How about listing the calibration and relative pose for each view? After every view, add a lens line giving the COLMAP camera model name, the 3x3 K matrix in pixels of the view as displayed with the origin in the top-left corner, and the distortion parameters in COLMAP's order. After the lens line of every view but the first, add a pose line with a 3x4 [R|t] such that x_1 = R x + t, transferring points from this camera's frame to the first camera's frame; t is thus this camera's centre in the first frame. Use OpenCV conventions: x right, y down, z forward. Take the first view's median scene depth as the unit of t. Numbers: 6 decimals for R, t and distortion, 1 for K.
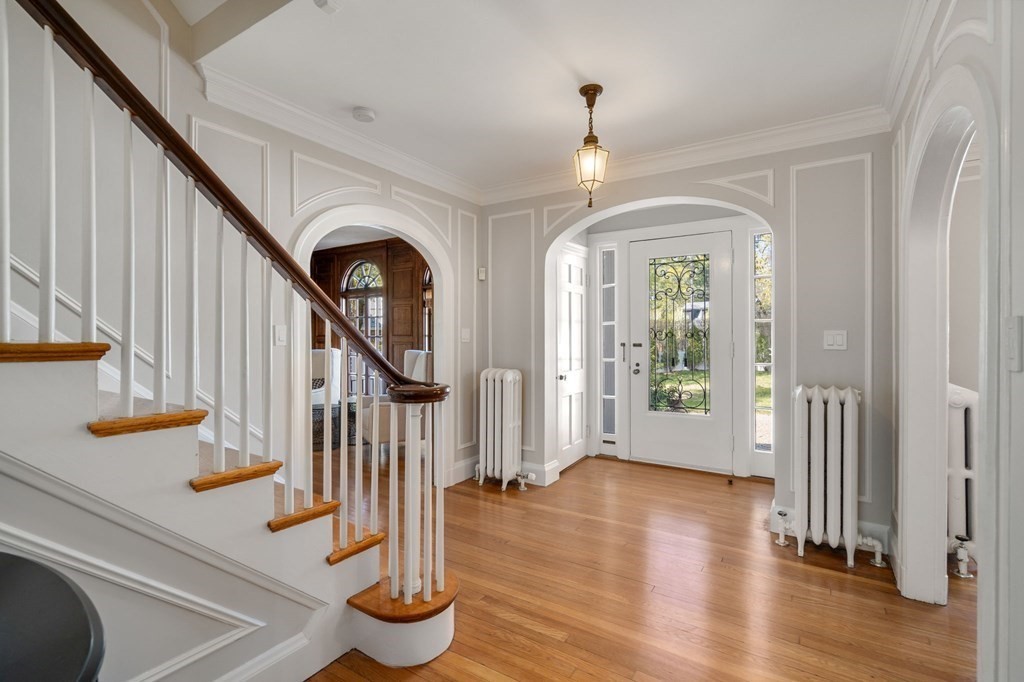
lens RADIAL K [[468.4, 0, 511.3], [0, 468.4, 346.2], [0, 0, 1]] dist [0.000372, 0.000828]
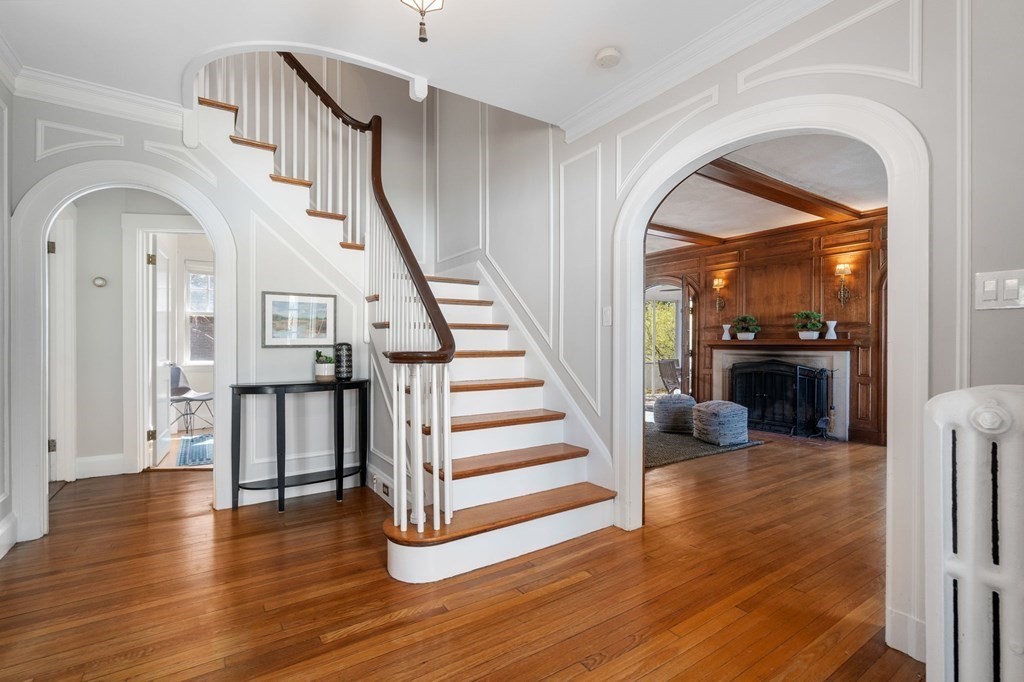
lens RADIAL K [[468.4, 0, 511.3], [0, 468.4, 346.2], [0, 0, 1]] dist [0.000372, 0.000828]
pose [[-0.392991, 0.000895, -0.919542, 0.755552], [-0.023064, 0.999675, 0.010830, 0.053659], [0.919253, 0.025464, -0.392842, 1.597176]]
